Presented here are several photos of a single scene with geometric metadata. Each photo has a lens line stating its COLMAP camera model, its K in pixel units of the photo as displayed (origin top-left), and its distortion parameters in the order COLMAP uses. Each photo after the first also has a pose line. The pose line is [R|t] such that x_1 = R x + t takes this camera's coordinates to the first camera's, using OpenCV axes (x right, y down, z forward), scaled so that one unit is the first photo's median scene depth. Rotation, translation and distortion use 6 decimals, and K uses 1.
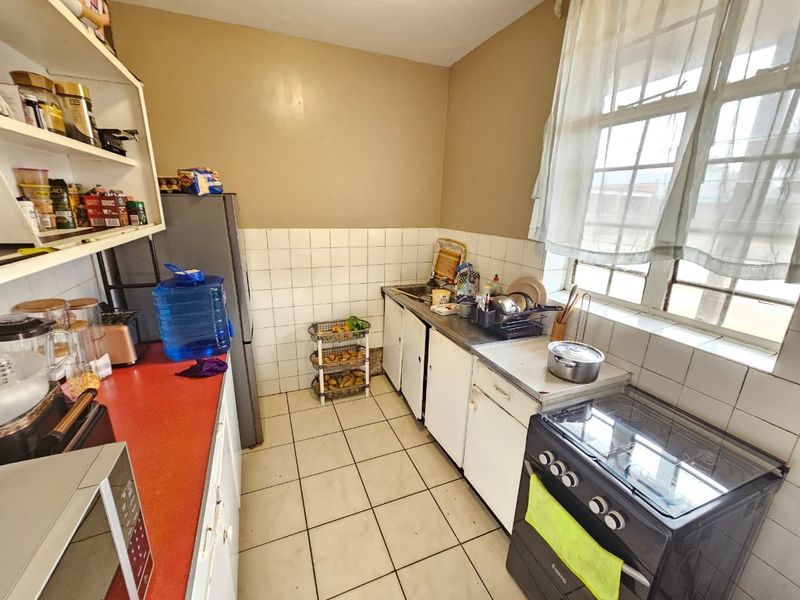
lens RADIAL K [[327.8, 0, 397.3], [0, 327.8, 299.4], [0, 0, 1]] dist [-0.001865, -0.000117]
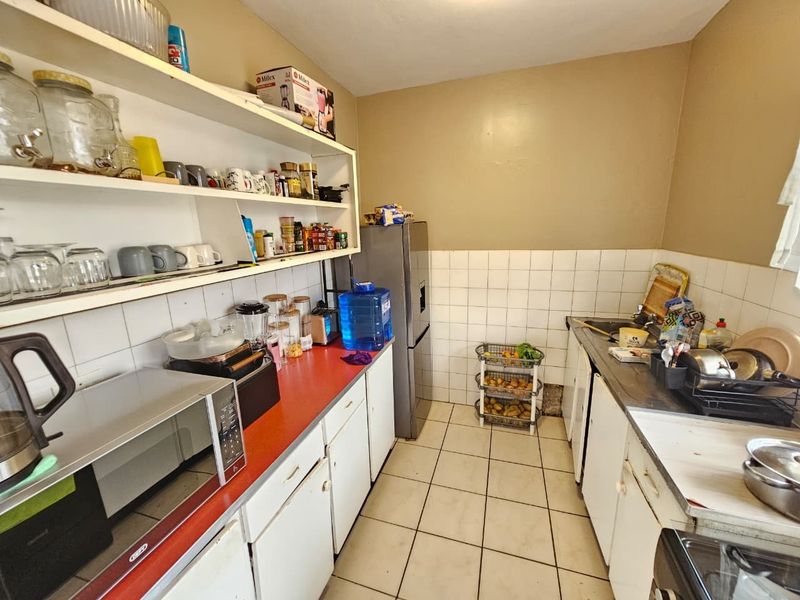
lens RADIAL K [[327.0, 0, 397.1], [0, 327.0, 299.5], [0, 0, 1]] dist [-0.001798, 0.000306]
pose [[0.759629, 0.096065, -0.643222, 0.270145], [-0.133618, 0.990985, -0.009796, -0.022092], [0.636482, 0.093387, 0.765617, 0.066520]]
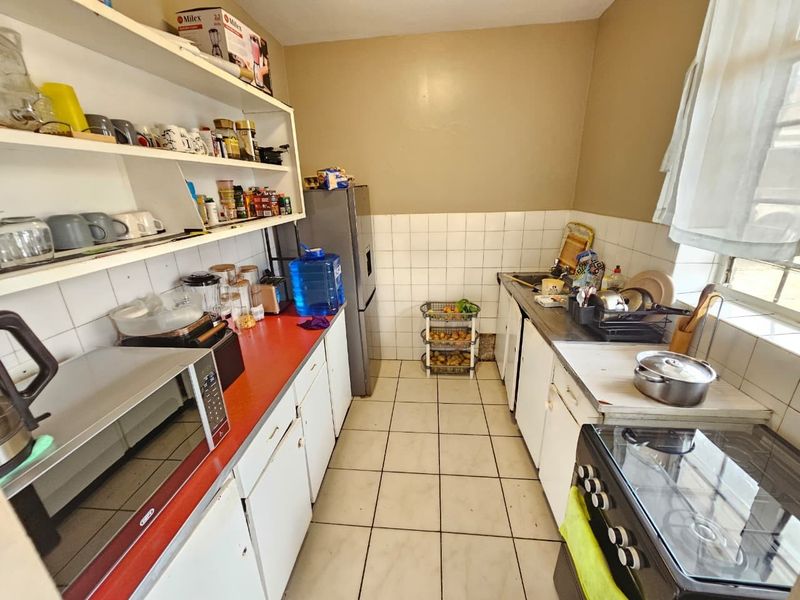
lens RADIAL K [[327.8, 0, 397.3], [0, 327.8, 299.4], [0, 0, 1]] dist [-0.001865, -0.000117]
pose [[0.881179, 0.101802, -0.461693, 0.242180], [-0.079183, 0.994527, 0.068164, -0.002311], [0.466105, -0.023506, 0.884417, -0.011646]]
